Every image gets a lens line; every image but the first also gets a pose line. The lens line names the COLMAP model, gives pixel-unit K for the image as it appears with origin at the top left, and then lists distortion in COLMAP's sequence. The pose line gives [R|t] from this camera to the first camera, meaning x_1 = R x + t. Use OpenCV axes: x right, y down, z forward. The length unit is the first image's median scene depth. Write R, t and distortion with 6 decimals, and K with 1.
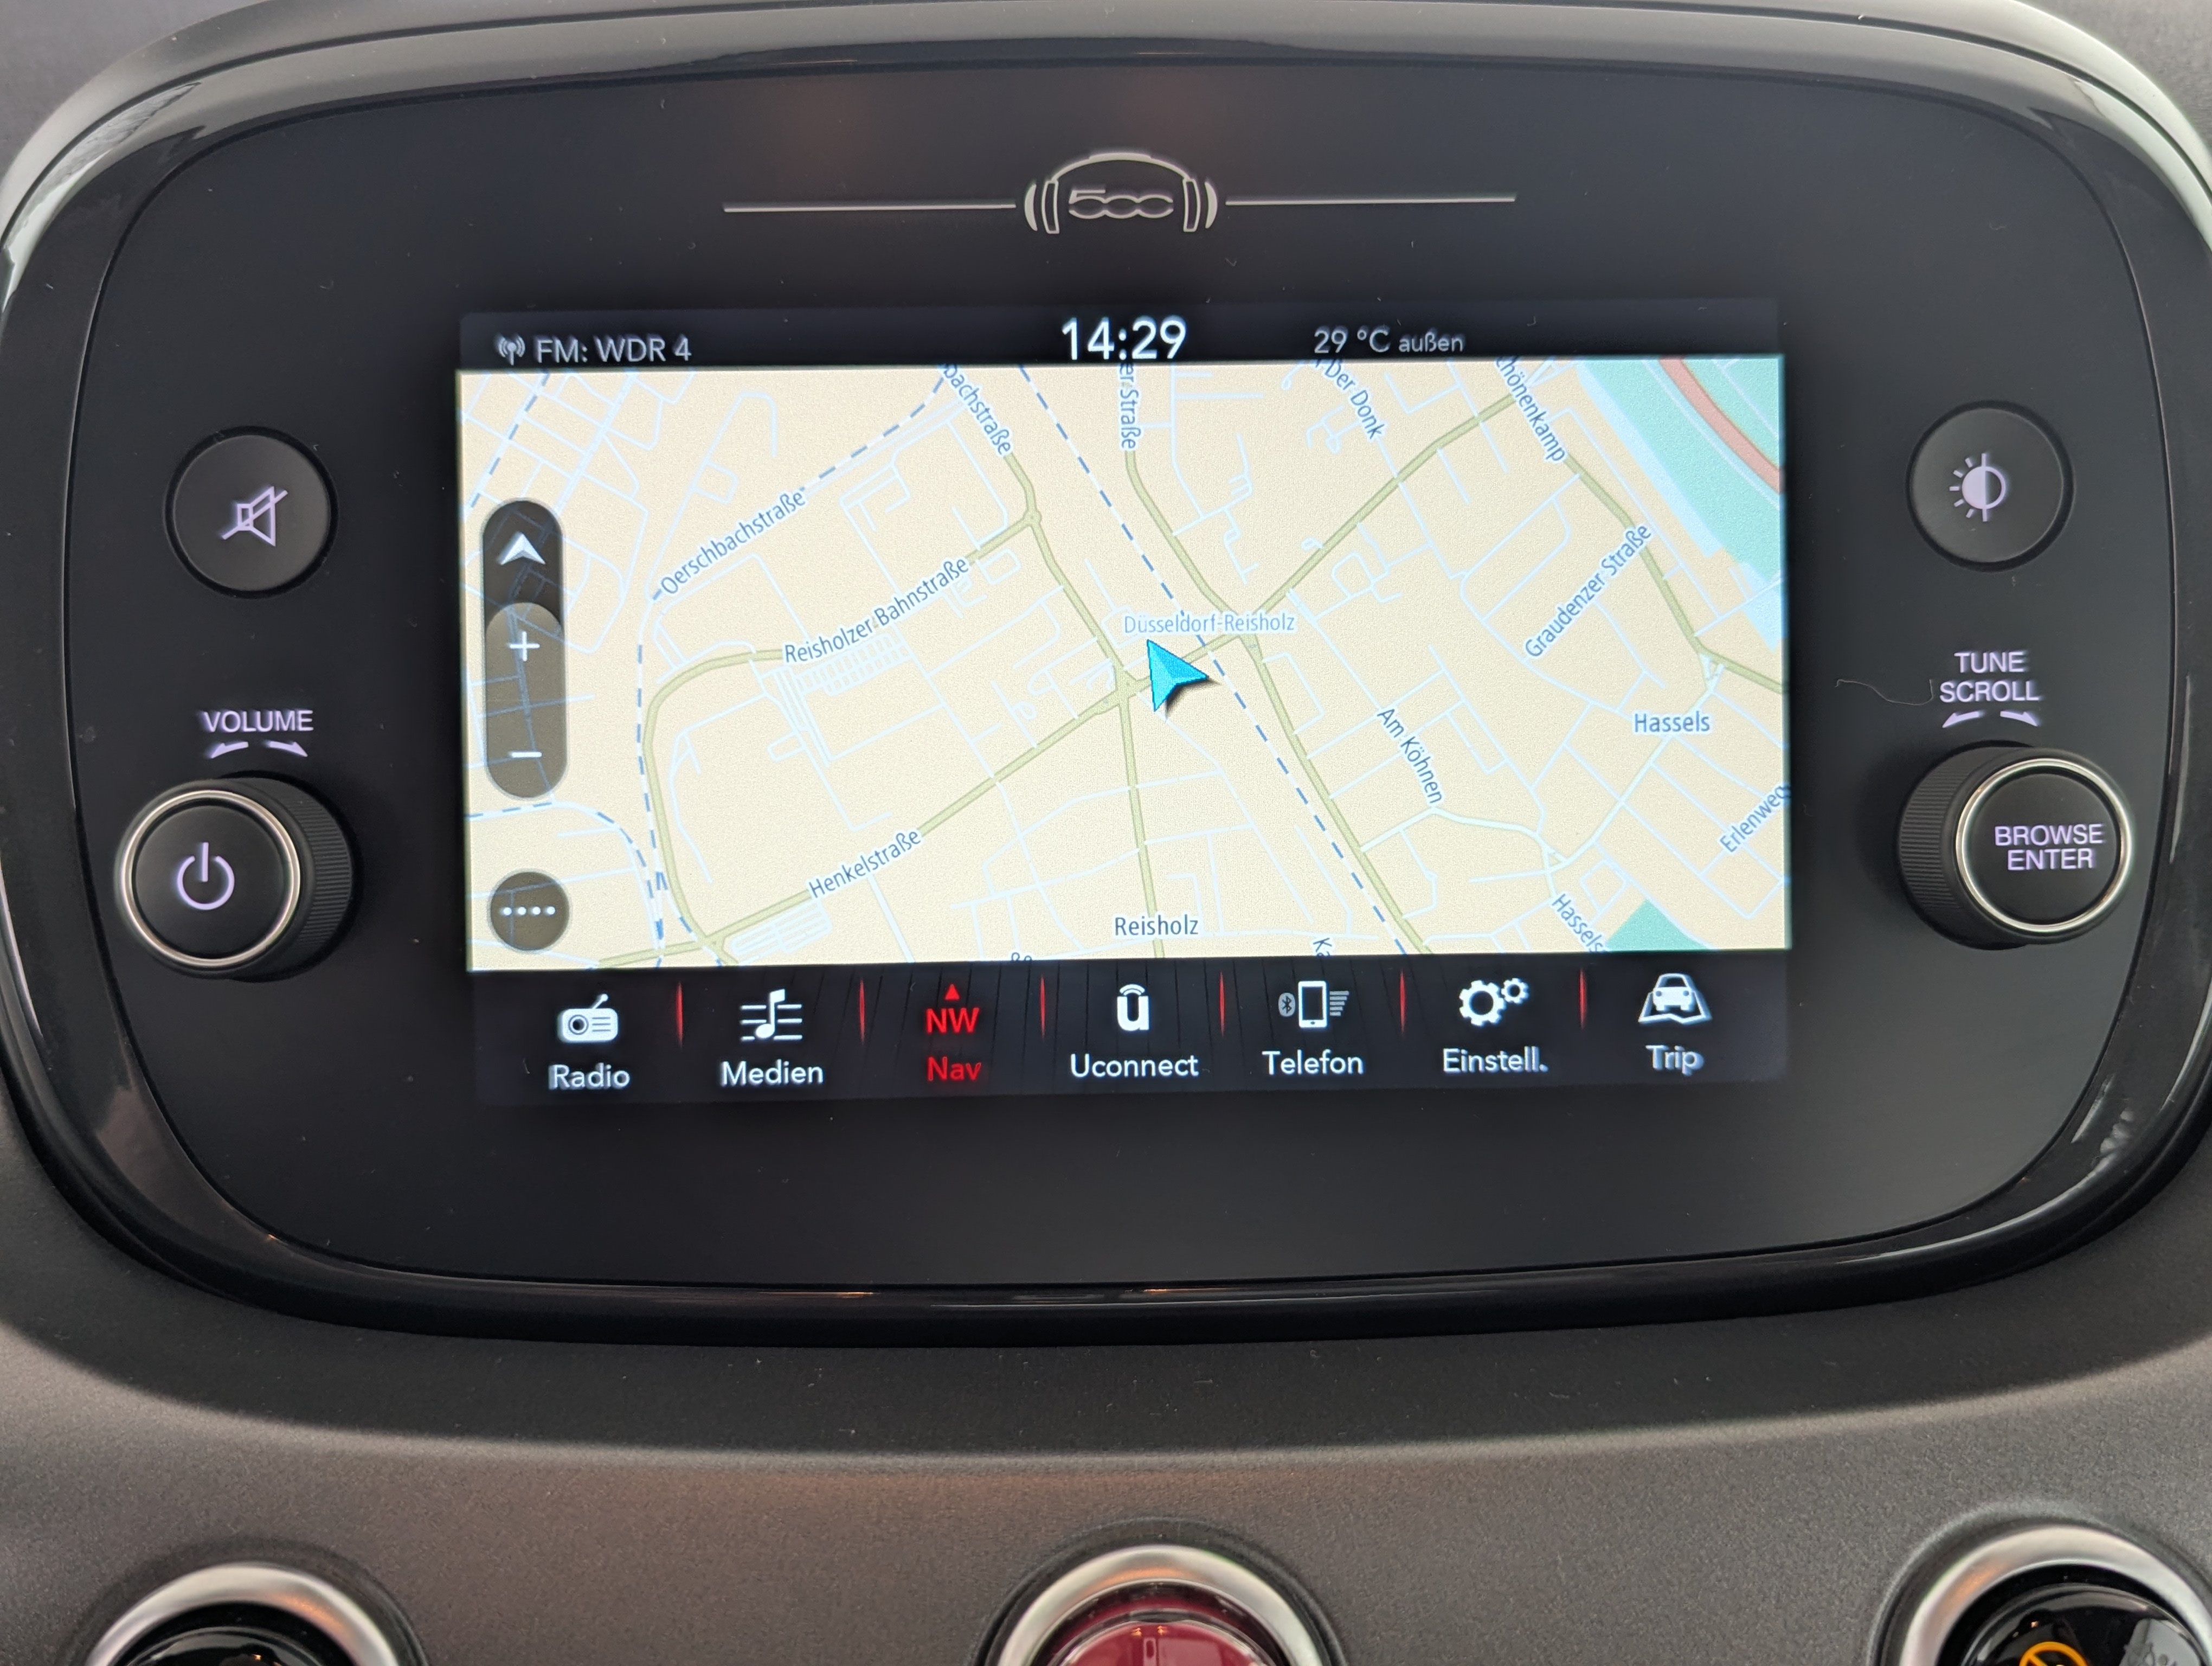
lens RADIAL K [[2028.9, 0, 1113.3], [0, 2028.9, 835.5], [0, 0, 1]] dist [0.013717, 0.000000]
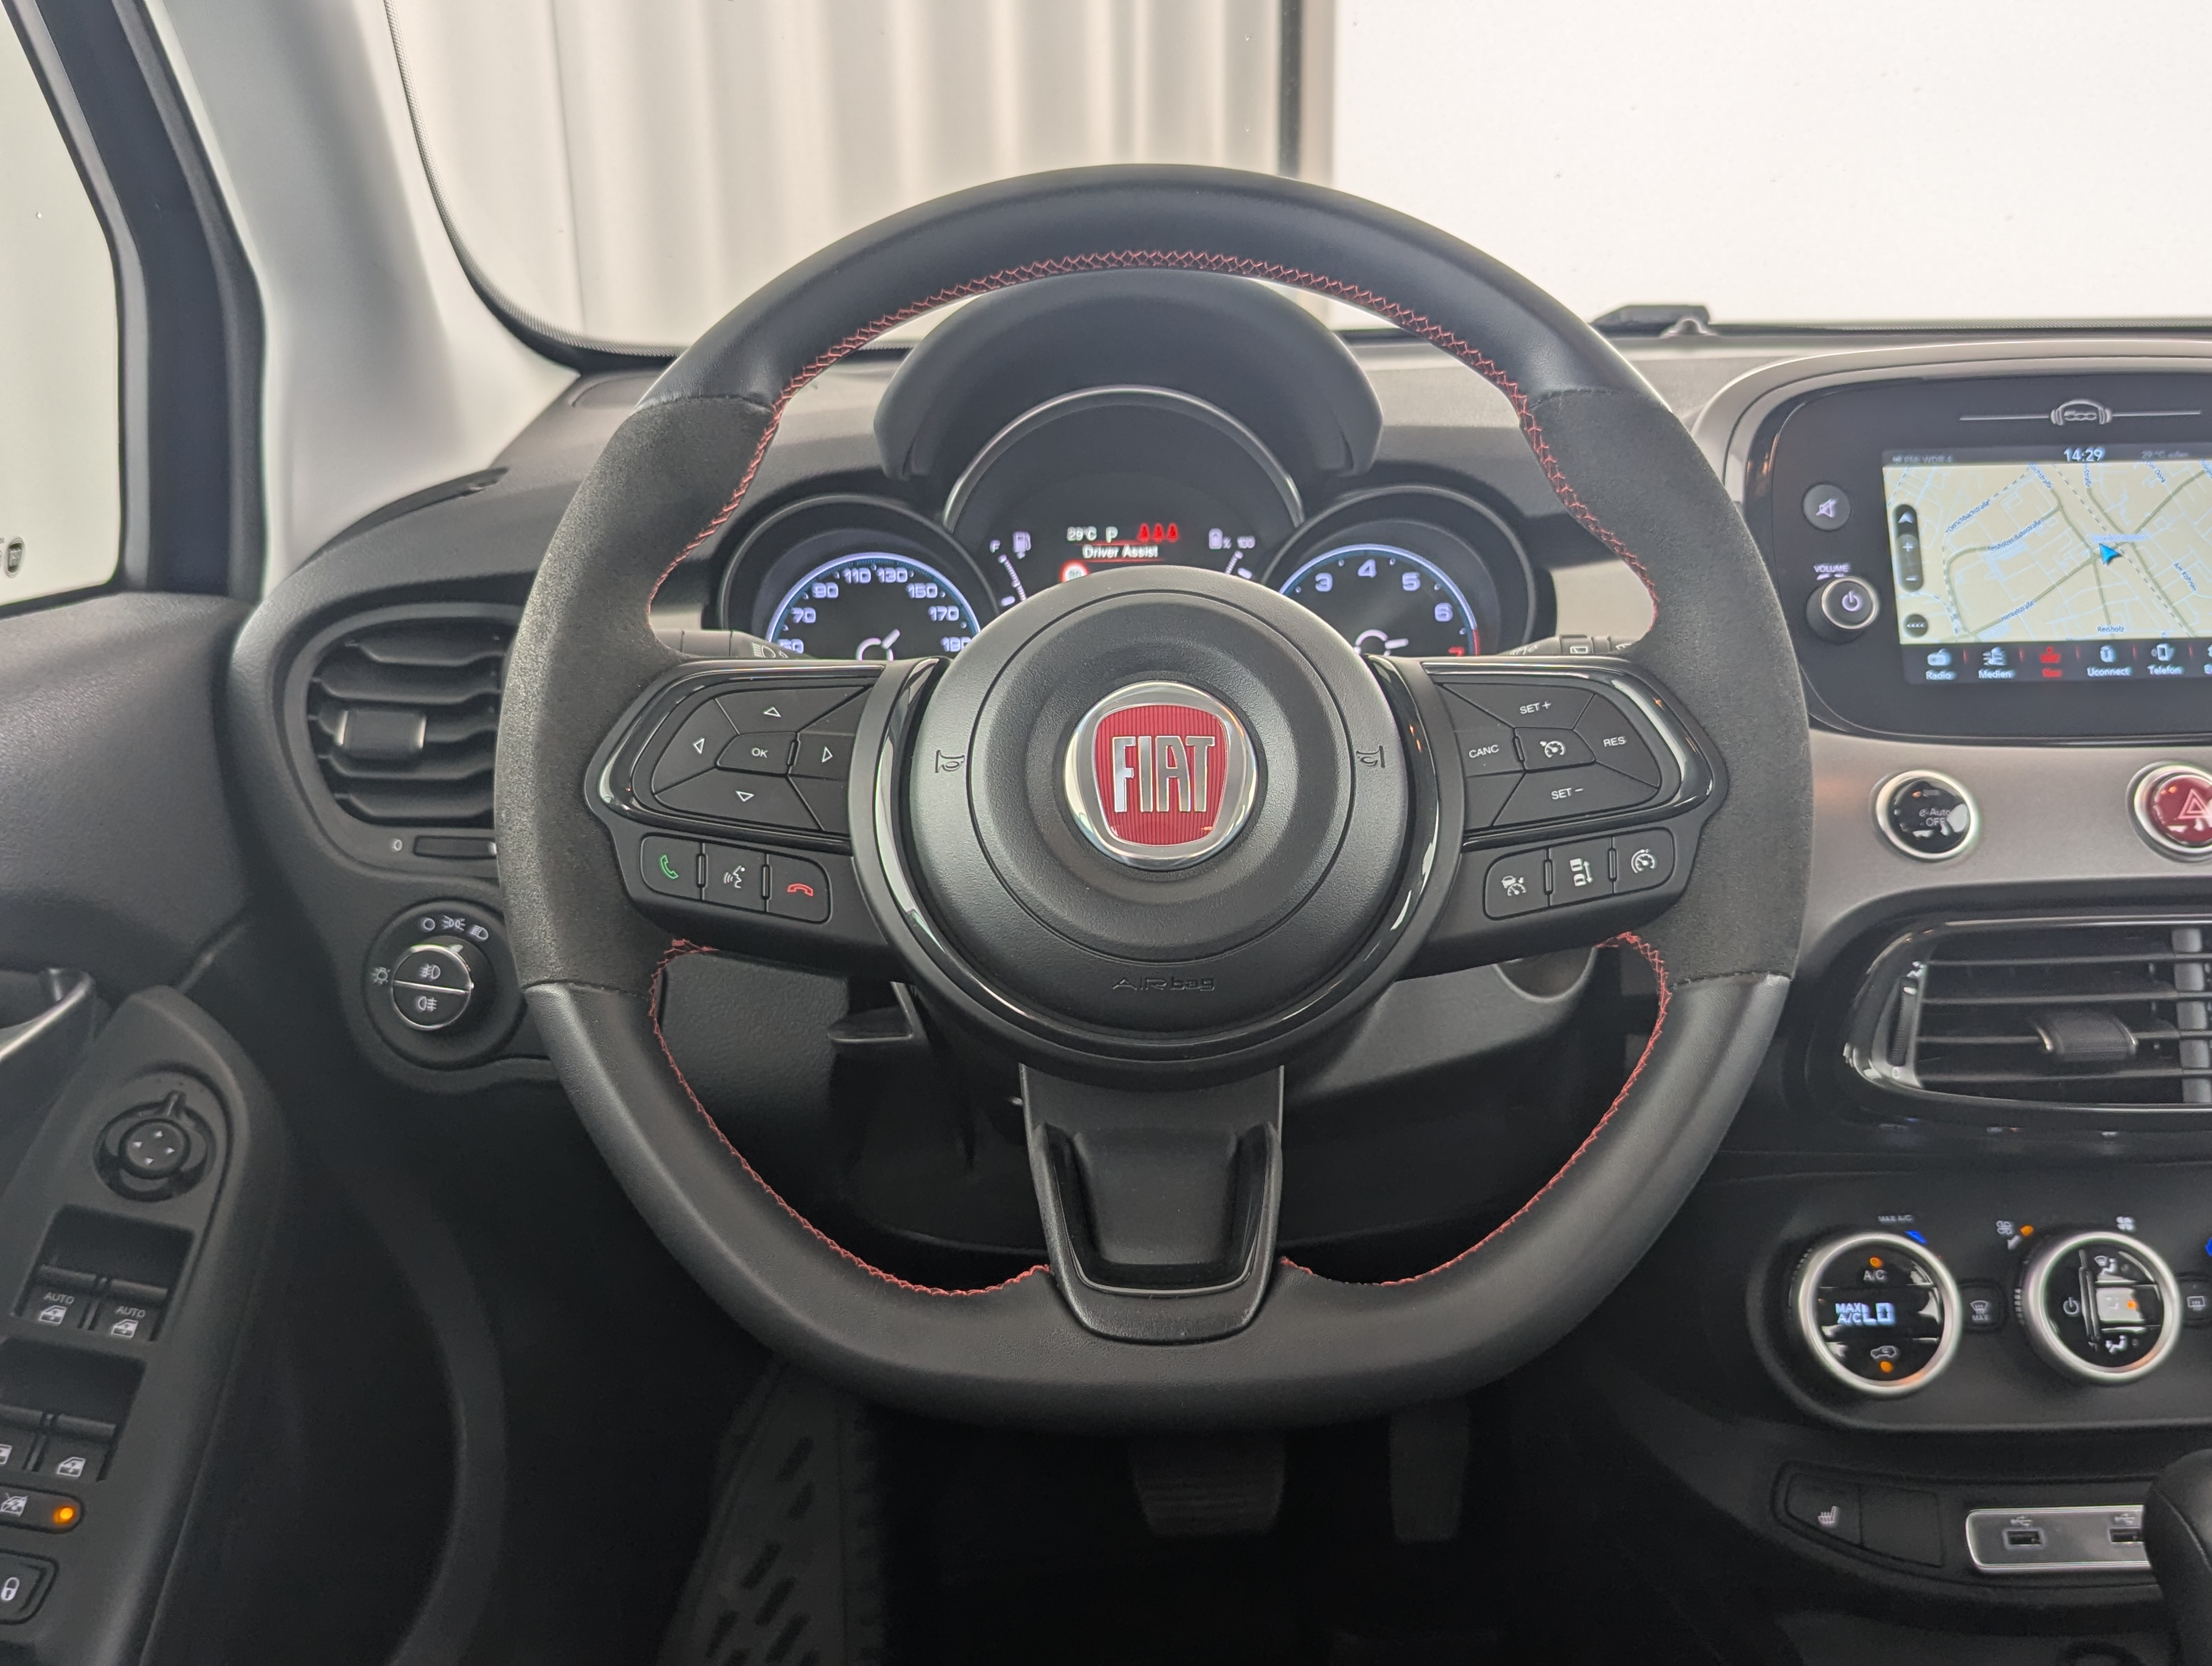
lens RADIAL K [[2028.9, 0, 1110.1], [0, 2028.9, 824.3], [0, 0, 1]] dist [0.013717, 0.000000]
pose [[0.999943, -0.009098, 0.005530, -1.623656], [0.010001, 0.980767, -0.194927, 0.984195], [-0.003650, 0.194971, 0.980802, -2.141866]]
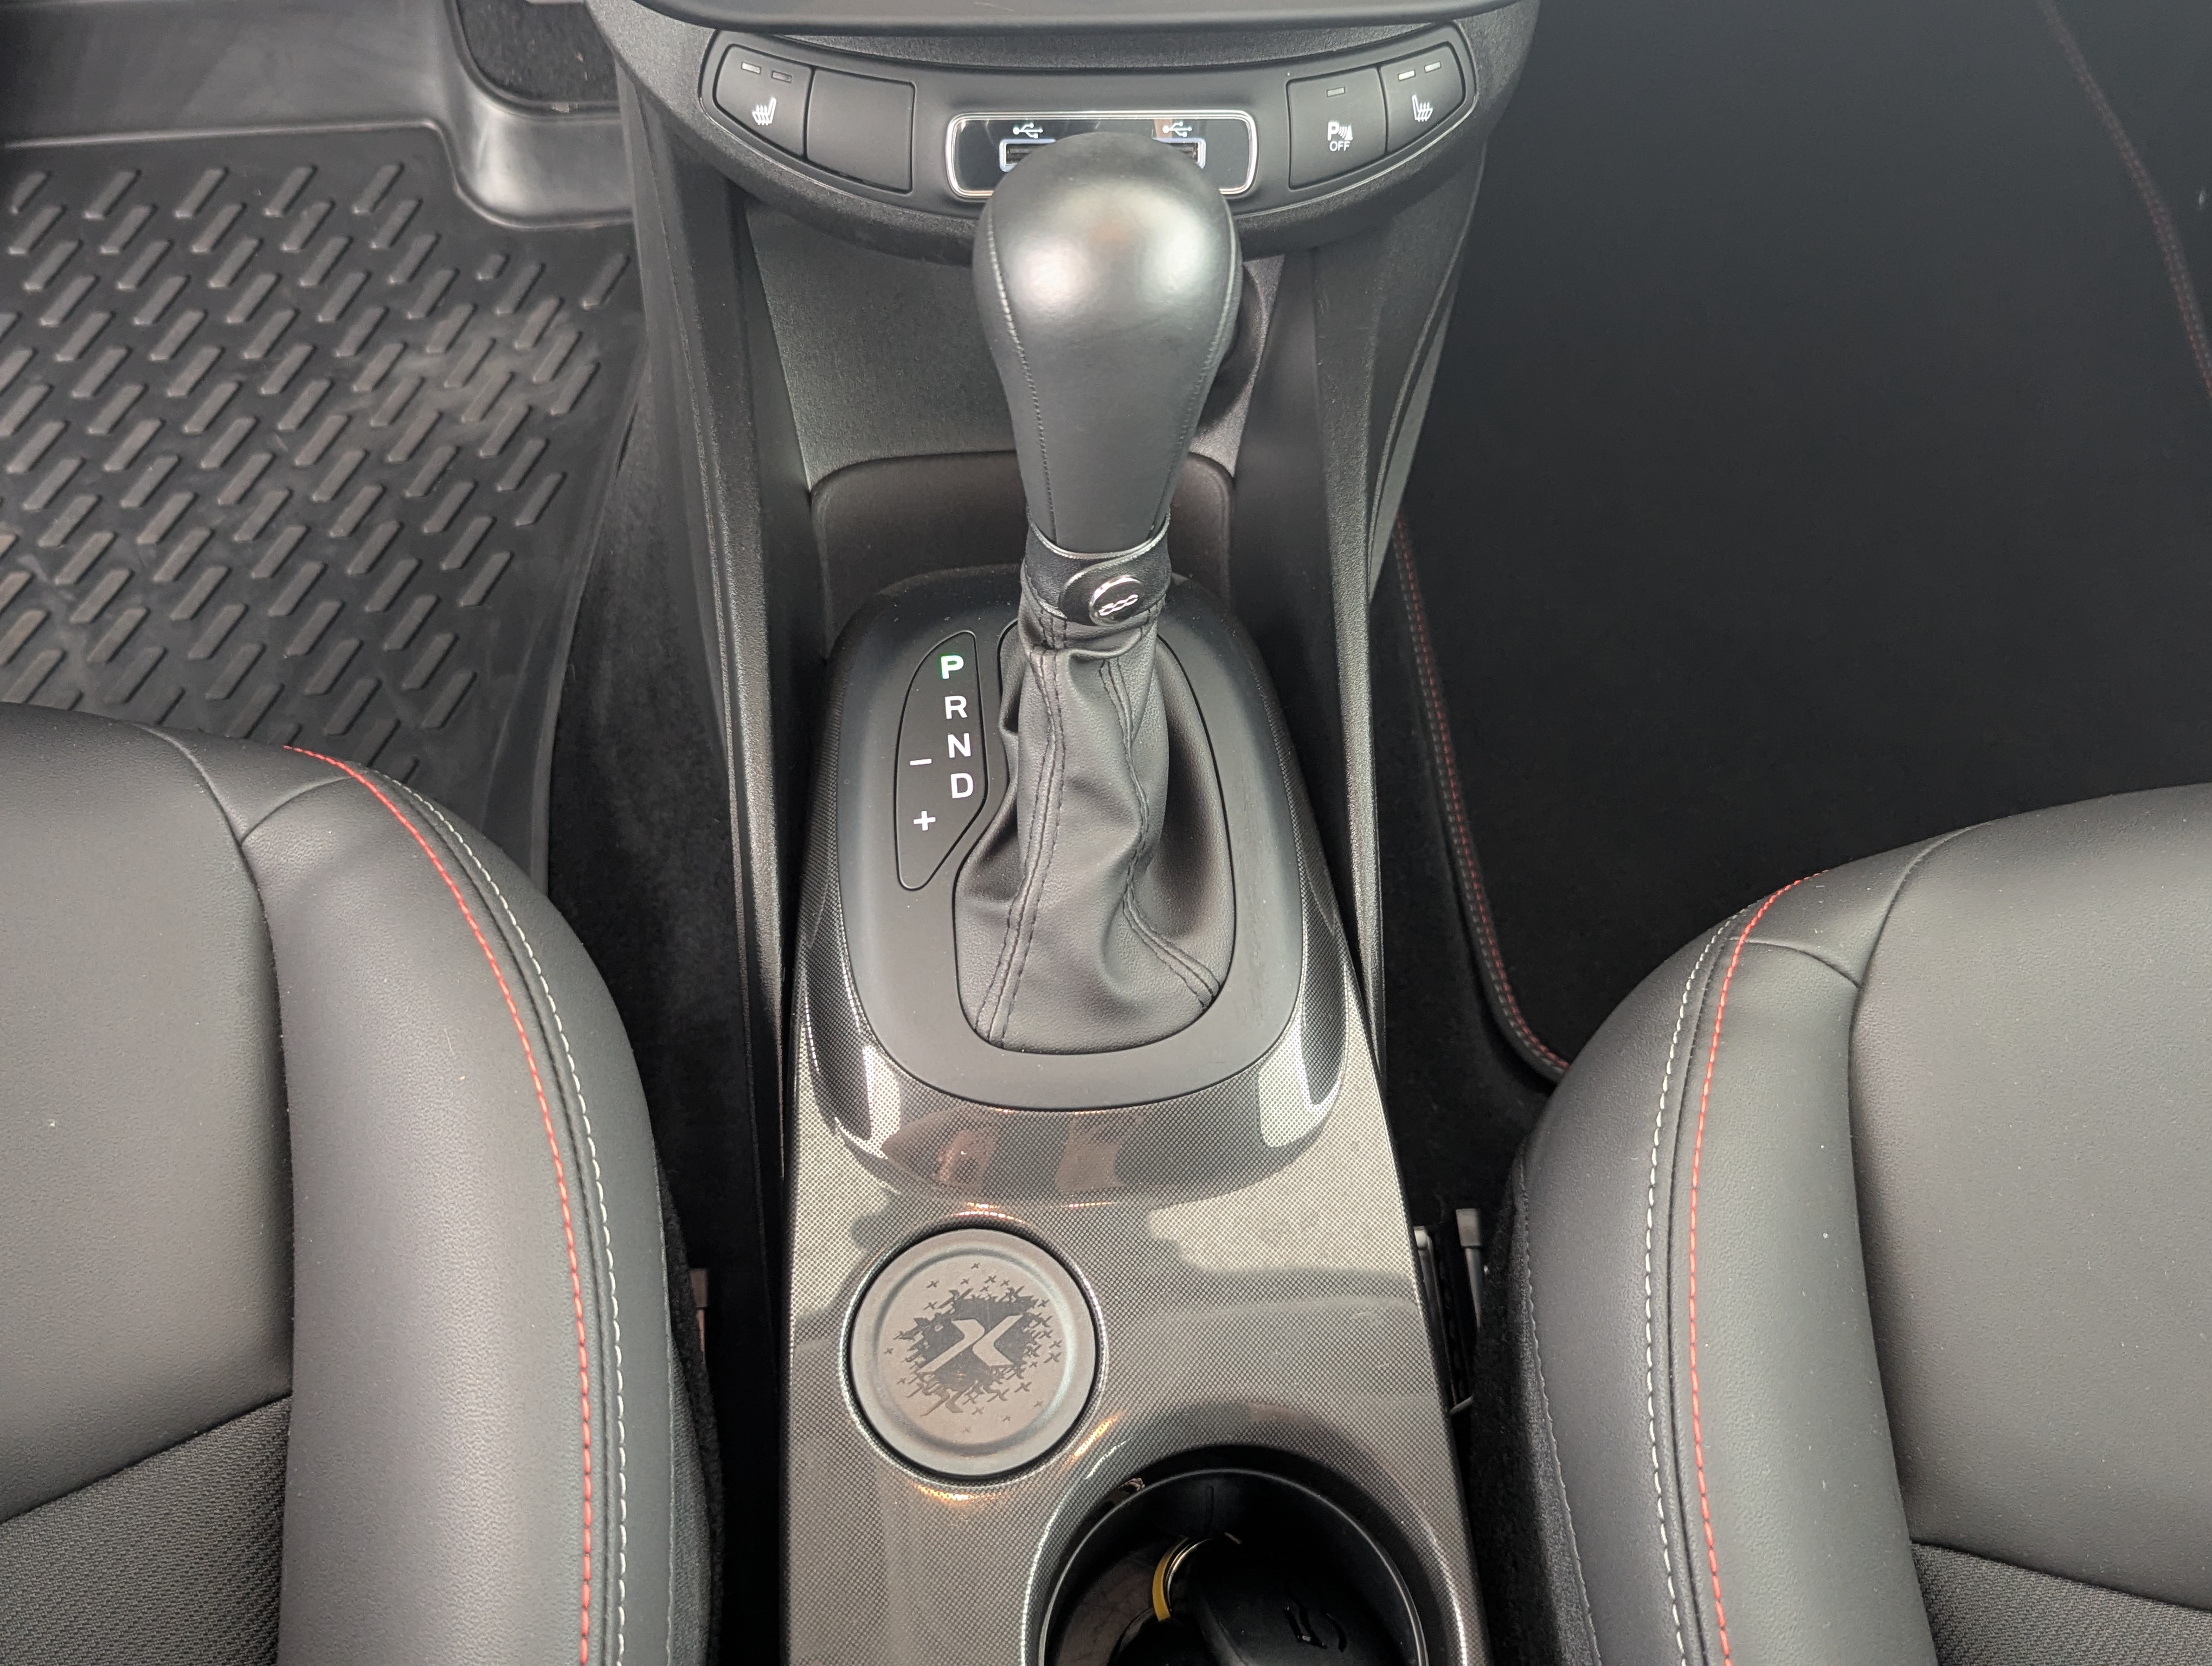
lens RADIAL K [[2028.9, 0, 1096.8], [0, 2028.9, 818.7], [0, 0, 1]] dist [0.013717, 0.000000]
pose [[0.993725, -0.029996, 0.107752, -0.271822], [-0.037012, 0.820909, 0.569859, 0.791532], [-0.105549, -0.570271, 0.814647, -0.926122]]
